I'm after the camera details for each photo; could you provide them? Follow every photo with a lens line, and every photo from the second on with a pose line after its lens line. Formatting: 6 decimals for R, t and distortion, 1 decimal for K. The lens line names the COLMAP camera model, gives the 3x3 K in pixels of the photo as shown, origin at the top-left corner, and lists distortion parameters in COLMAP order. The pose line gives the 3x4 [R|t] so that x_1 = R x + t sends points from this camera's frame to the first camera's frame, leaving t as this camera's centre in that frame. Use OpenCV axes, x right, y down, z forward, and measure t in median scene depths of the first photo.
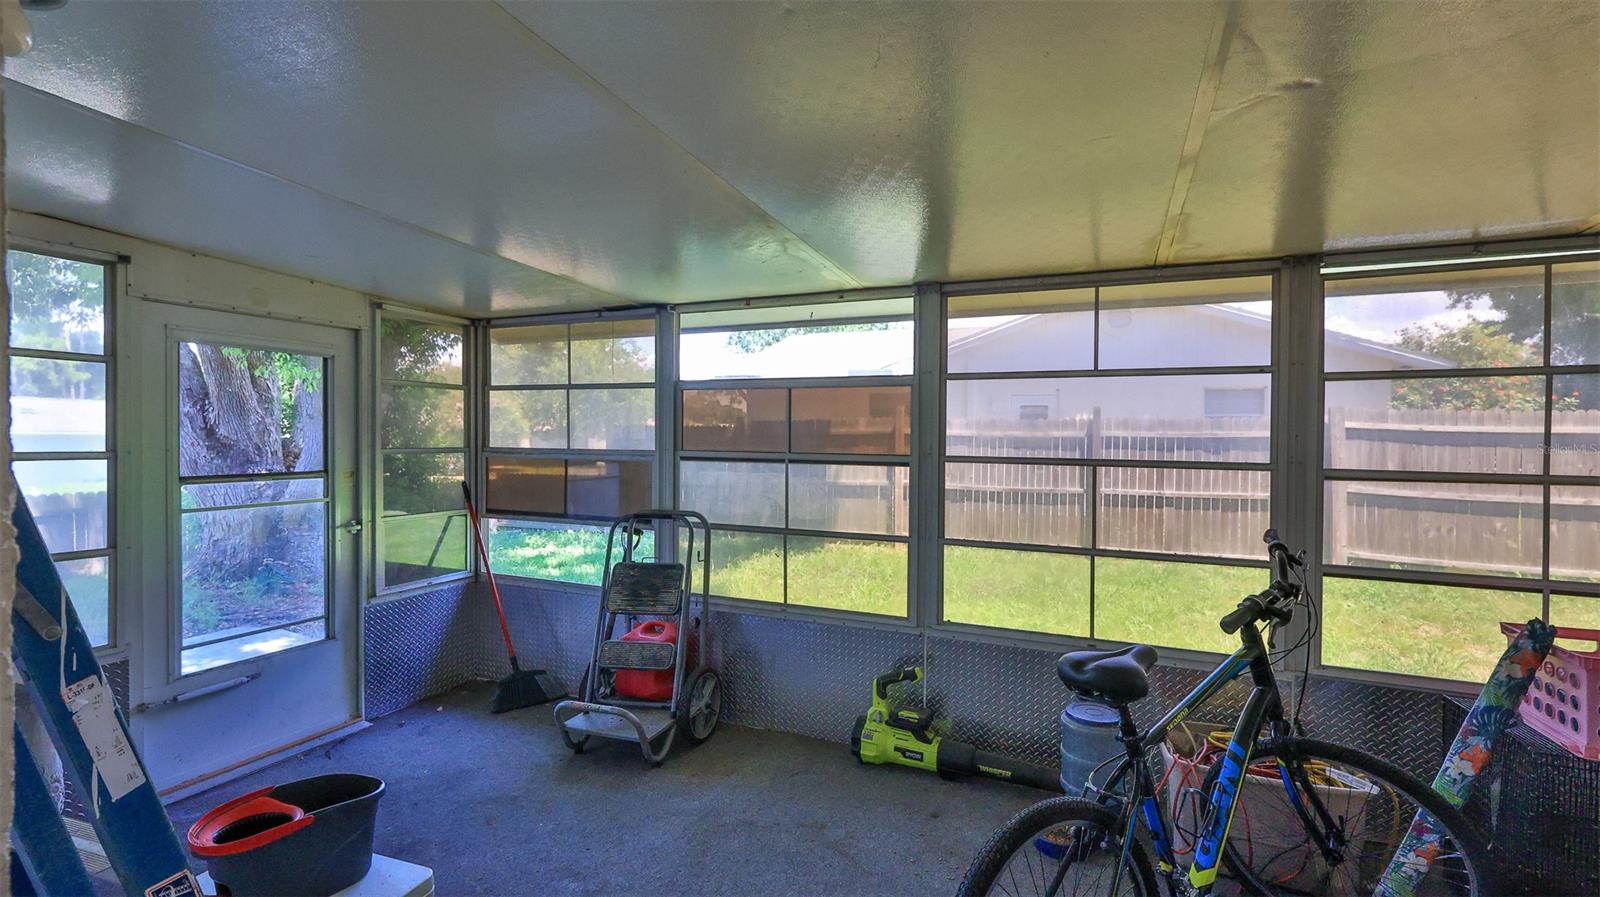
lens RADIAL K [[699.2, 0, 799.8], [0, 699.2, 447.0], [0, 0, 1]] dist [0.003302, 0.000109]
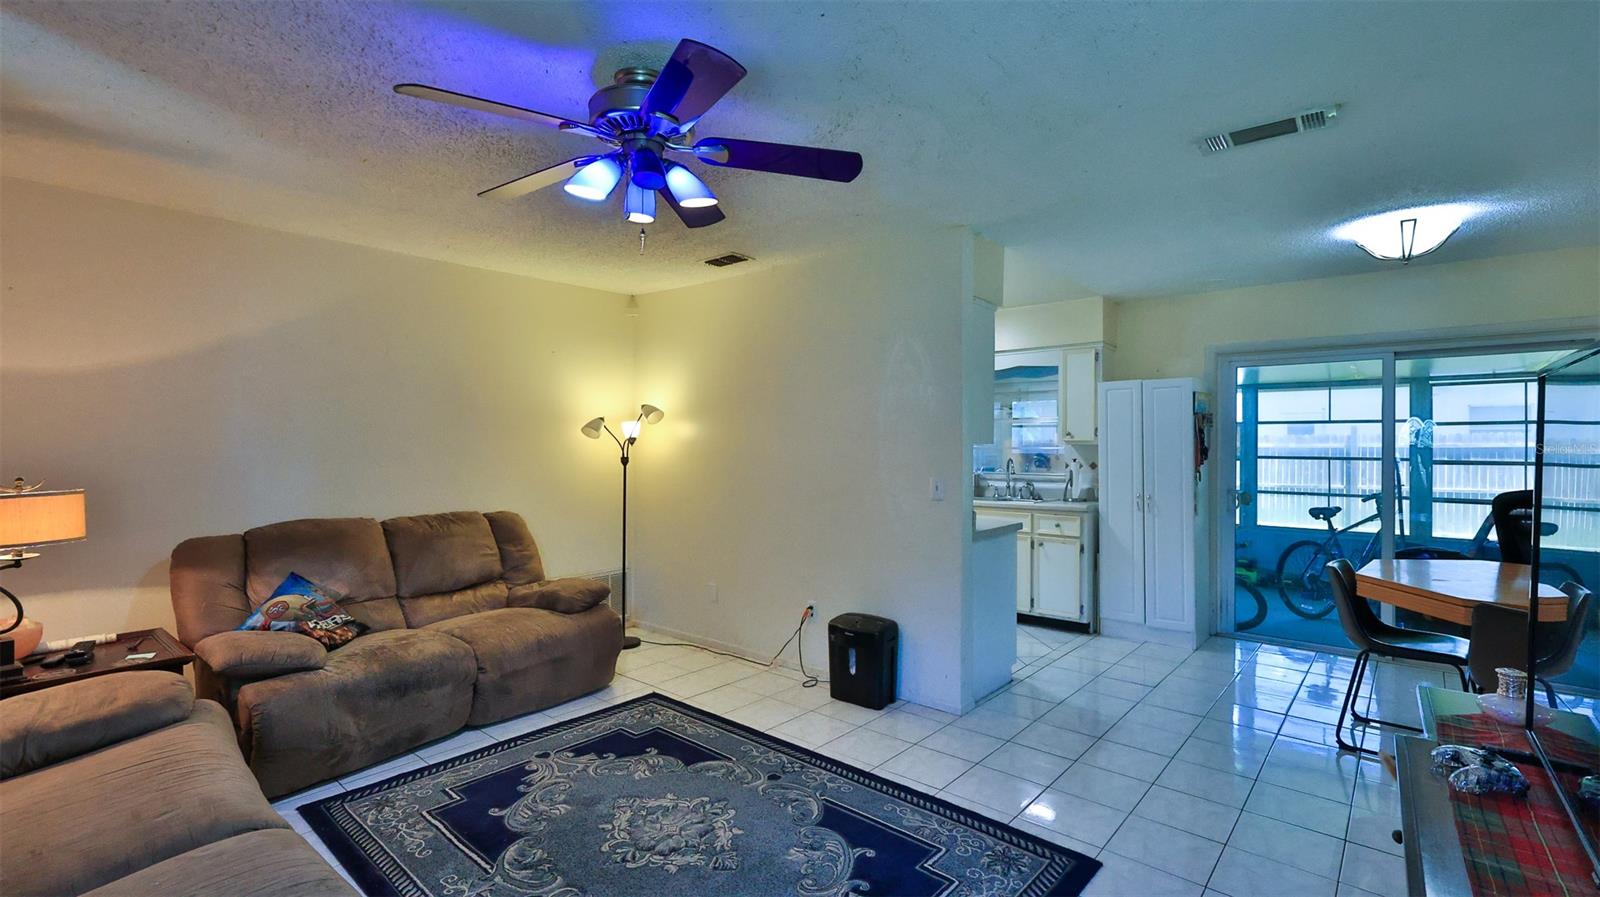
lens RADIAL K [[699.2, 0, 801.3], [0, 699.2, 442.6], [0, 0, 1]] dist [0.003302, 0.000109]
pose [[0.955595, -0.001743, -0.294678, -0.578875], [-0.004352, 0.999790, -0.020027, 0.021764], [0.294651, 0.020421, 0.955387, -1.756362]]
